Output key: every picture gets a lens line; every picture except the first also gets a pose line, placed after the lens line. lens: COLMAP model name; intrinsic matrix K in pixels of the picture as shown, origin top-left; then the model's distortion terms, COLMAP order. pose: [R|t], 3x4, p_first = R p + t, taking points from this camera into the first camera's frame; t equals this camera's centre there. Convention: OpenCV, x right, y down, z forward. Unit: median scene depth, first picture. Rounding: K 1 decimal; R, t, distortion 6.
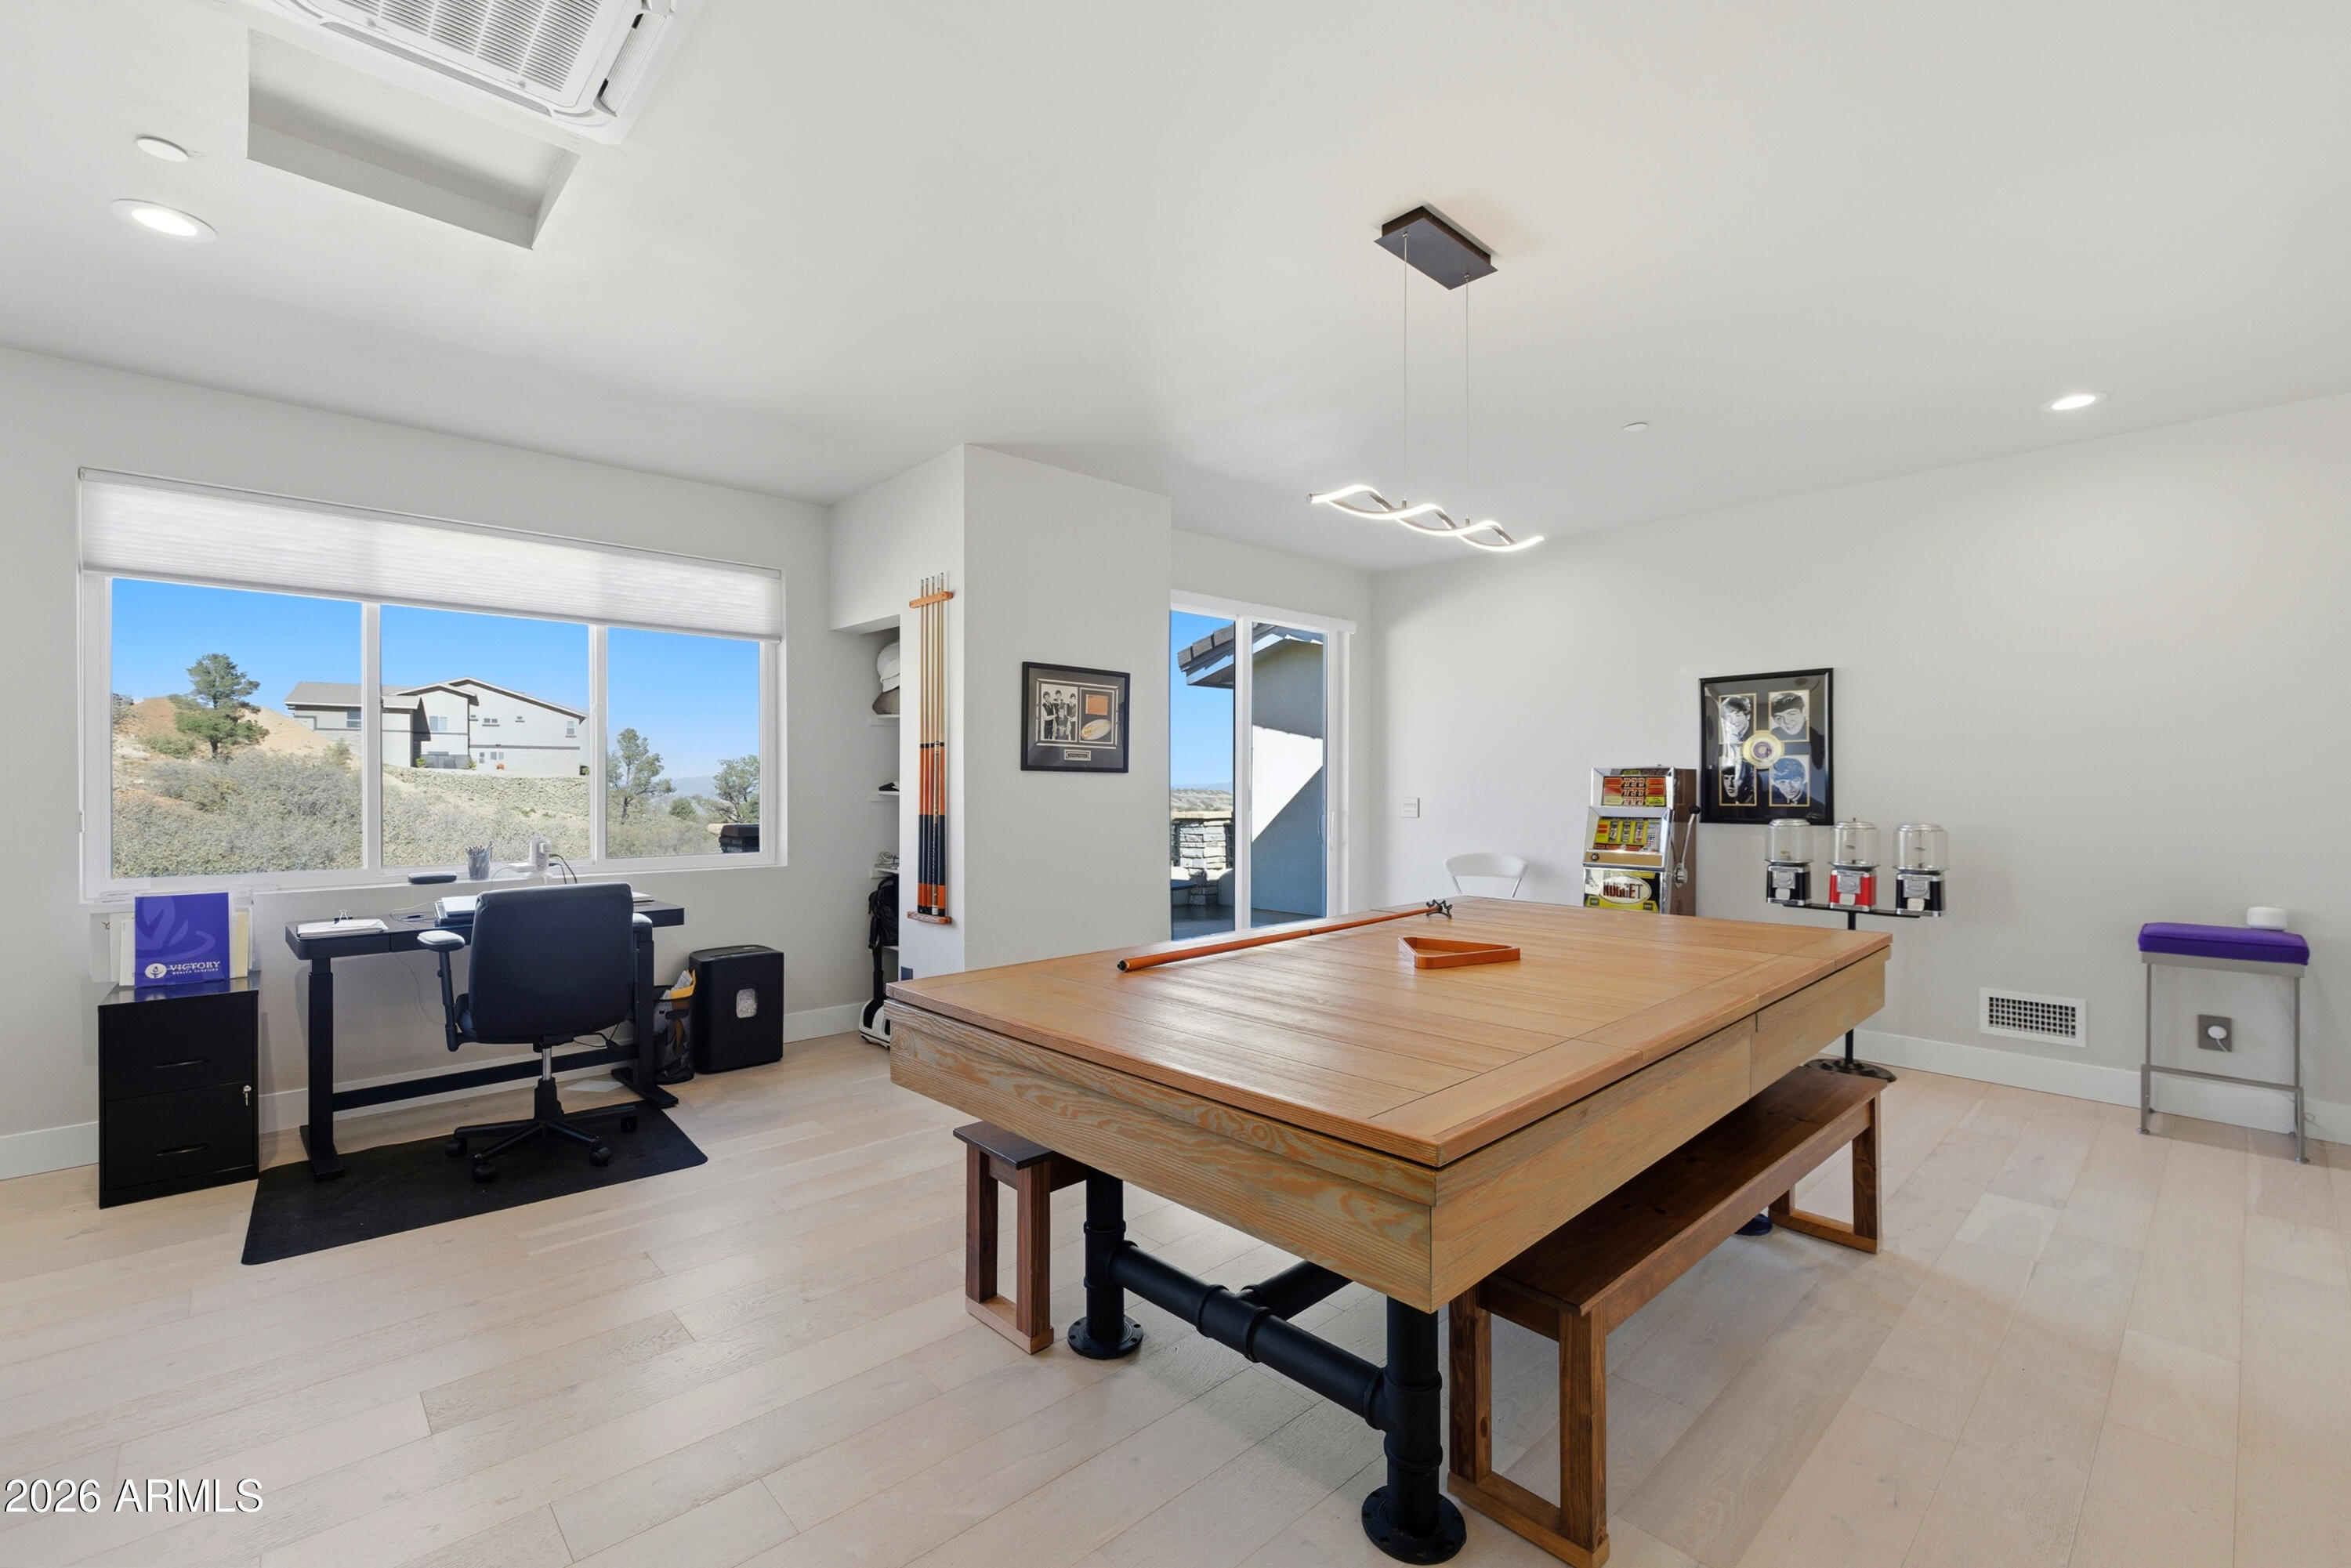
lens RADIAL K [[991.3, 0, 1175.7], [0, 991.3, 786.4], [0, 0, 1]] dist [0.004480, -0.001998]
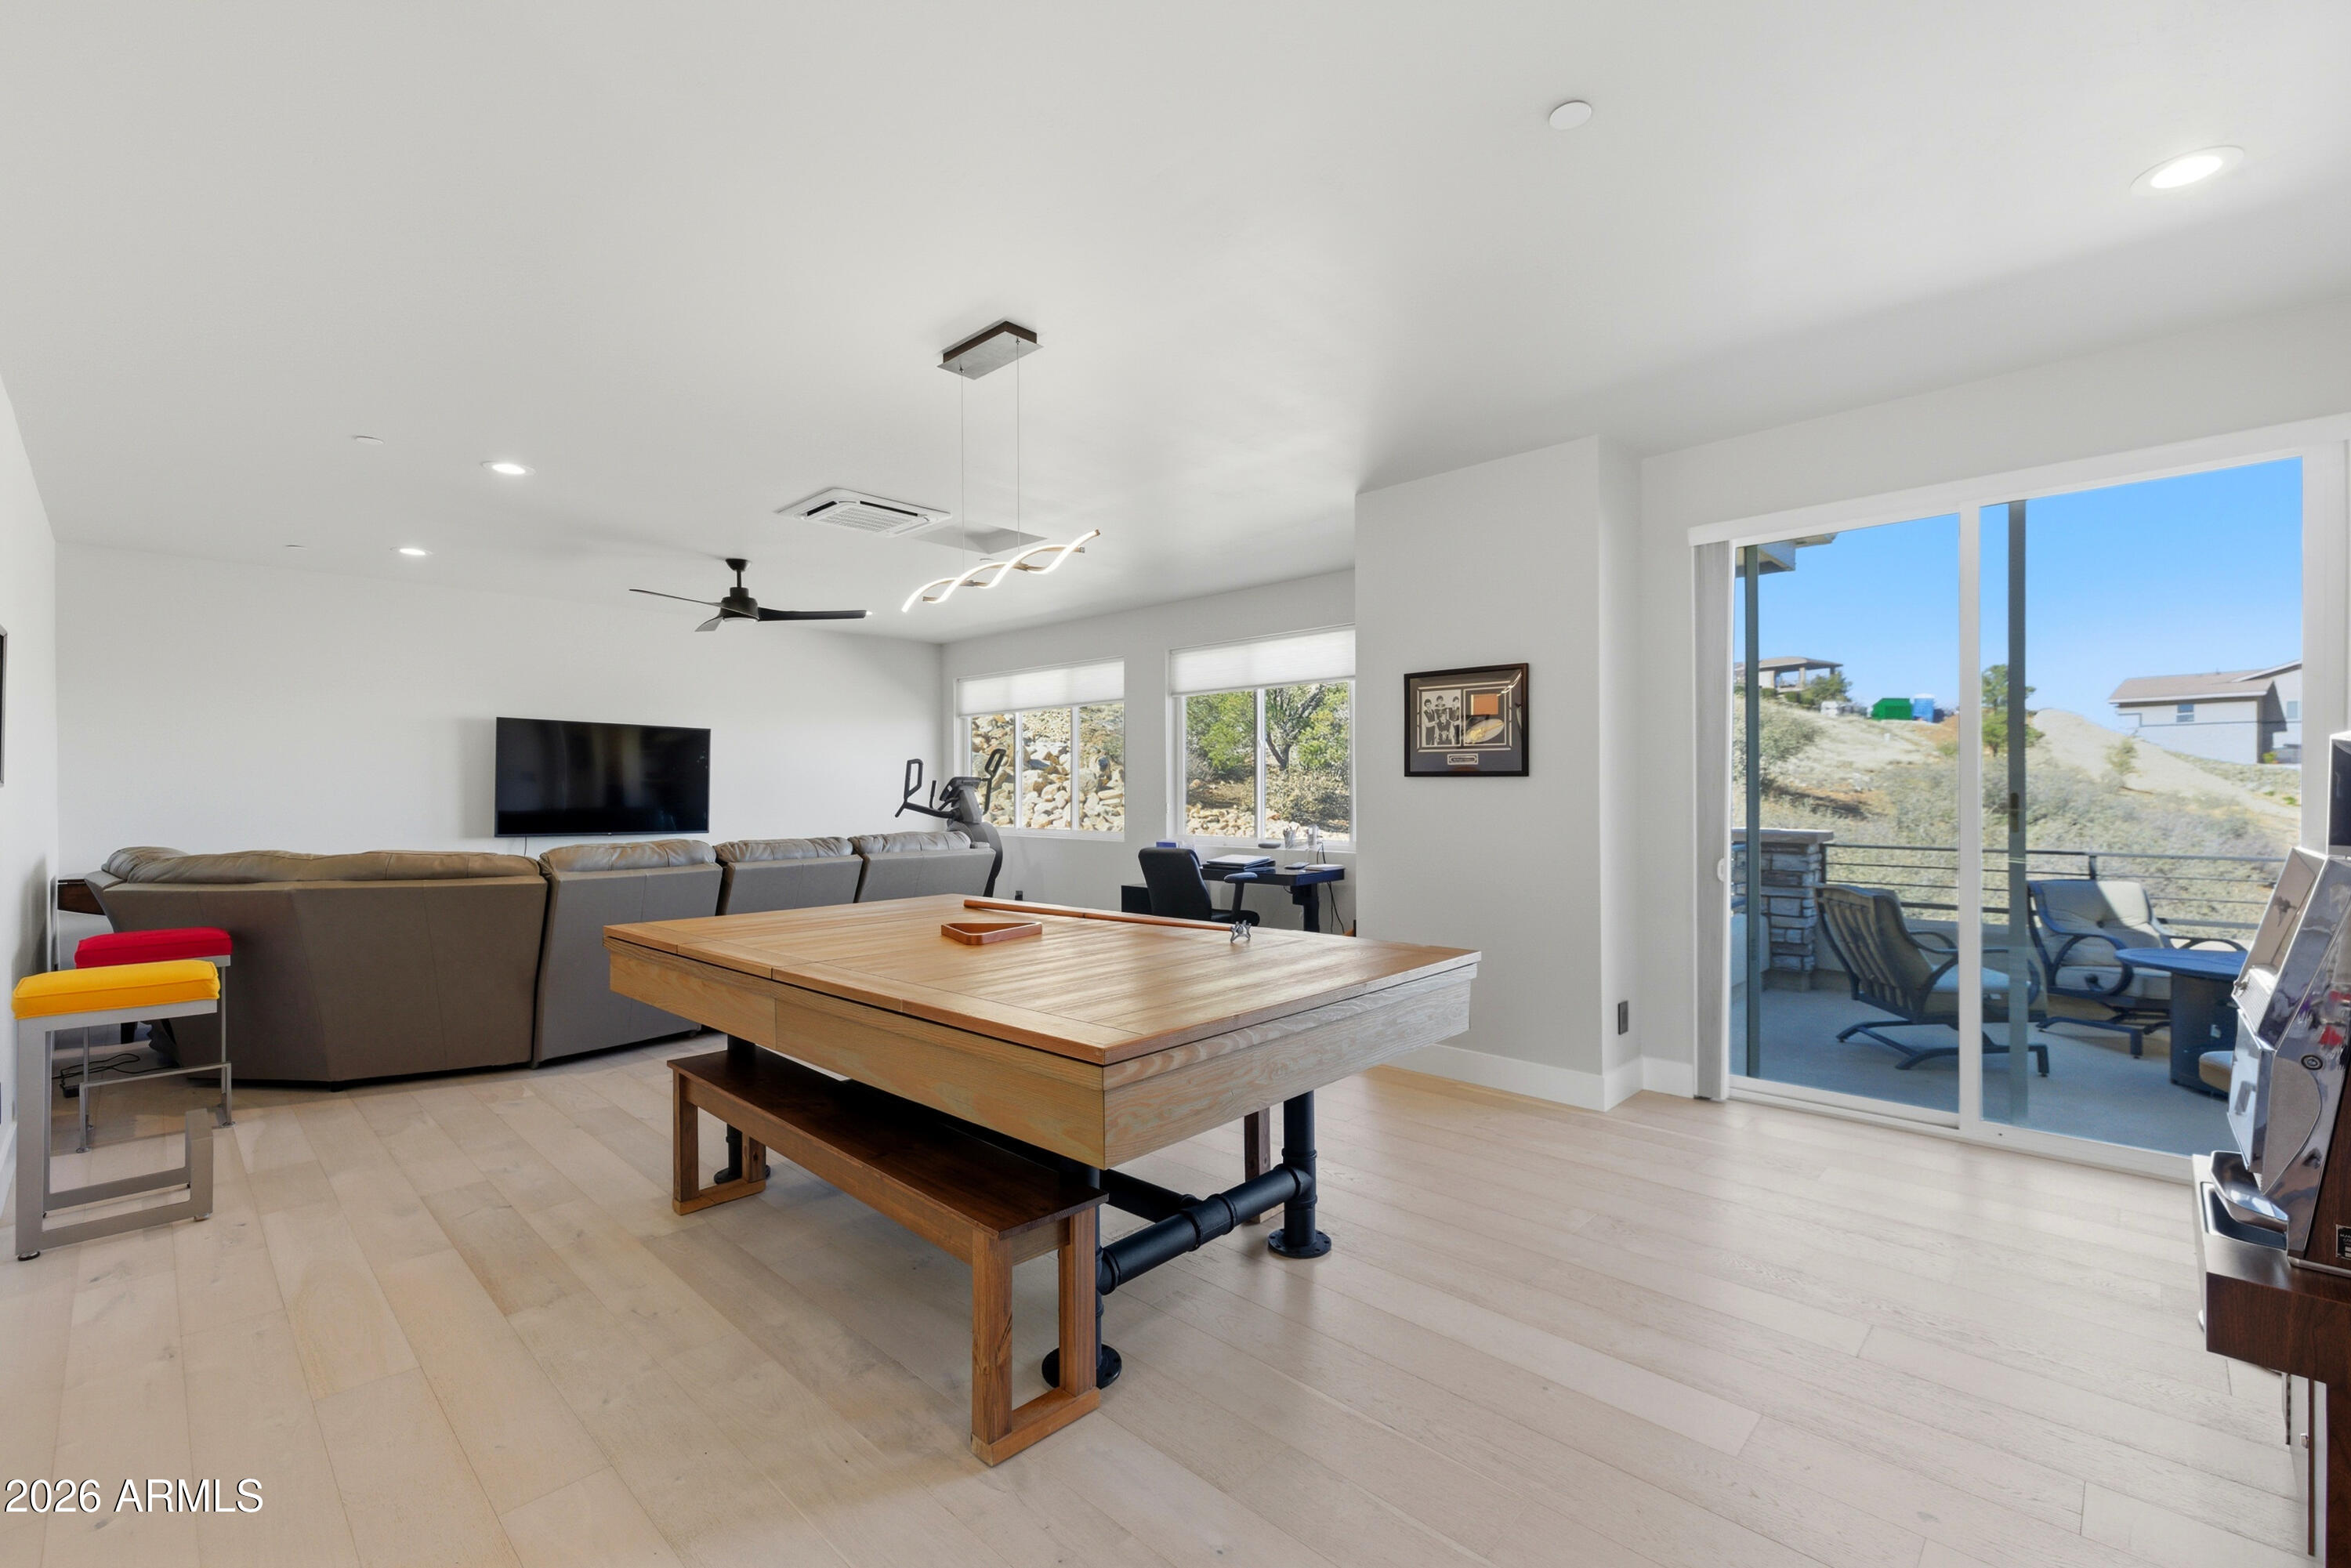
lens RADIAL K [[991.3, 0, 1183.2], [0, 991.3, 799.1], [0, 0, 1]] dist [0.004480, -0.001998]
pose [[0.054458, 0.009175, -0.998474, 0.867788], [0.003743, 0.999949, 0.009393, -0.002704], [0.998509, -0.004249, 0.054421, 0.682827]]
